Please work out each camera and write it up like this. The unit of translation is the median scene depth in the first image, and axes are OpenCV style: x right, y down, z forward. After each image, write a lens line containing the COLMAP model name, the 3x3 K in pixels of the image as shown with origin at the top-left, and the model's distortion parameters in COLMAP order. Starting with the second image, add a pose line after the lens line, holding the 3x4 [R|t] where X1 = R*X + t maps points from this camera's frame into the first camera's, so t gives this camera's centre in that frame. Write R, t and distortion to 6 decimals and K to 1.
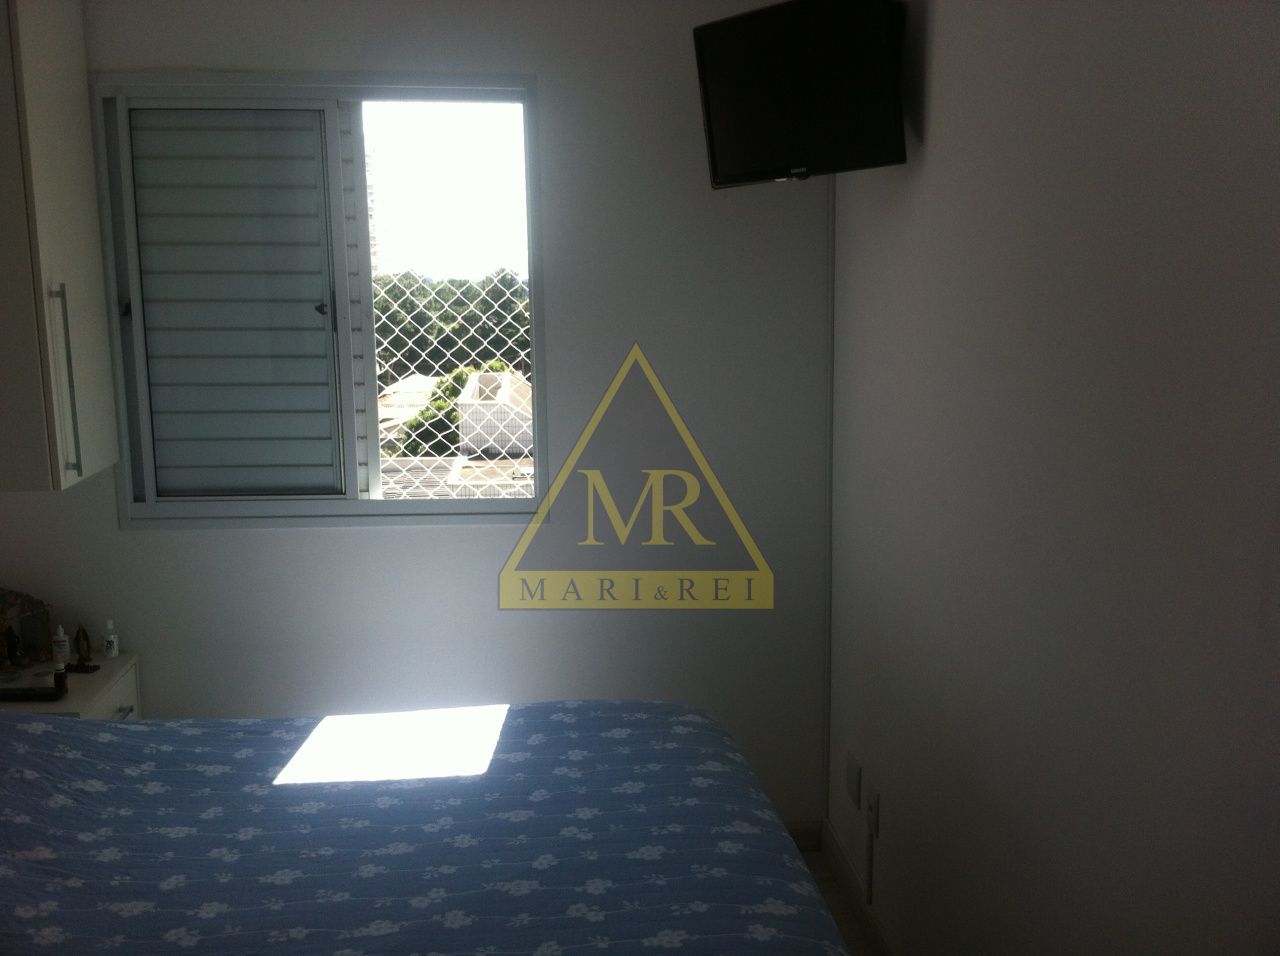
lens RADIAL K [[1302.2, 0, 640.0], [0, 1302.2, 478.0], [0, 0, 1]] dist [0.131996, -0.433167]
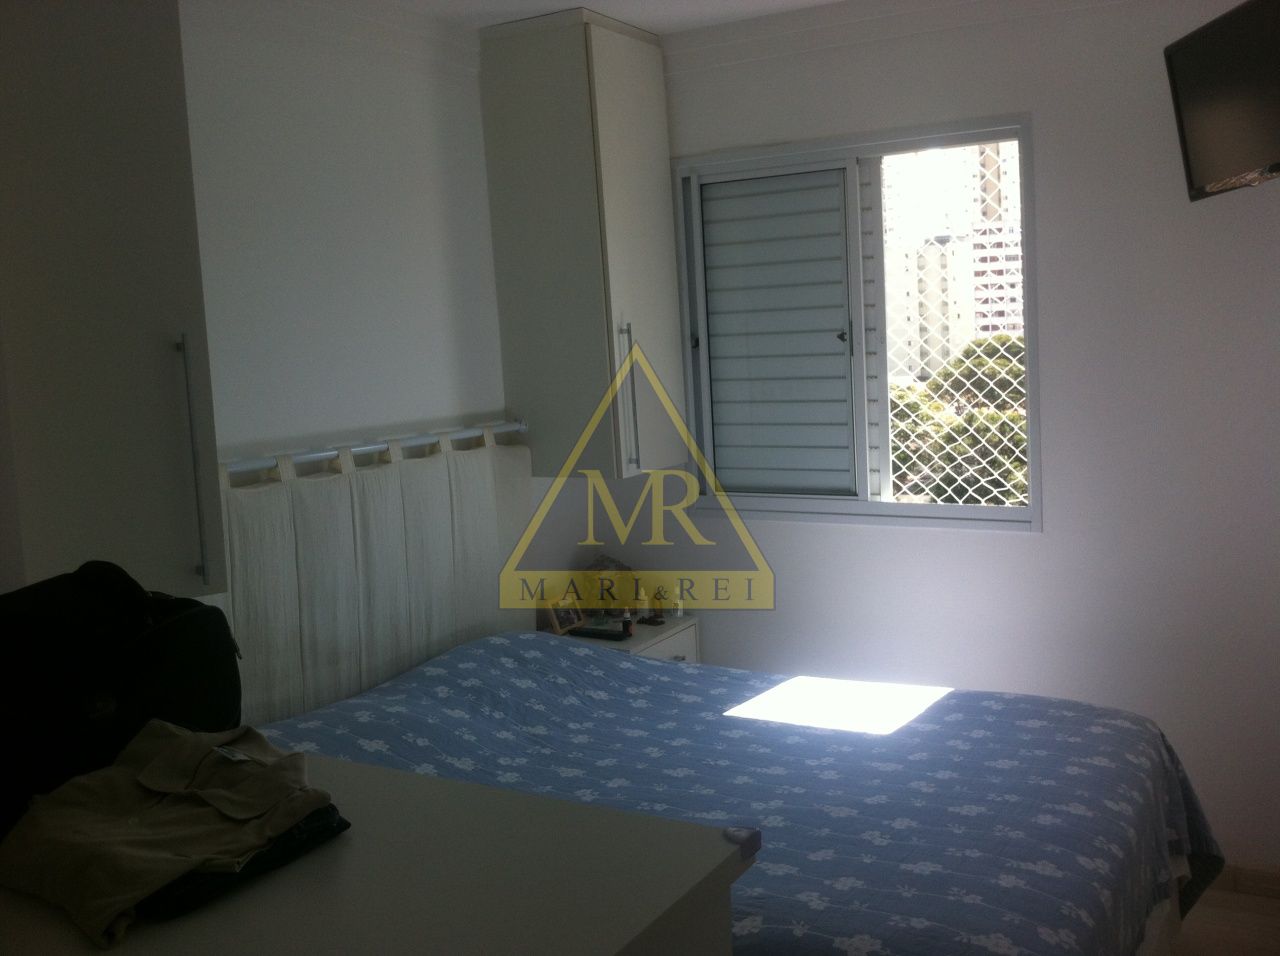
lens RADIAL K [[1273.9, 0, 625.2], [0, 1273.9, 477.5], [0, 0, 1]] dist [0.168618, -0.492215]
pose [[0.825575, 0.034191, -0.563255, 0.291171], [-0.051844, 0.998537, -0.015375, 0.028959], [0.561905, 0.041895, 0.826140, -0.059541]]
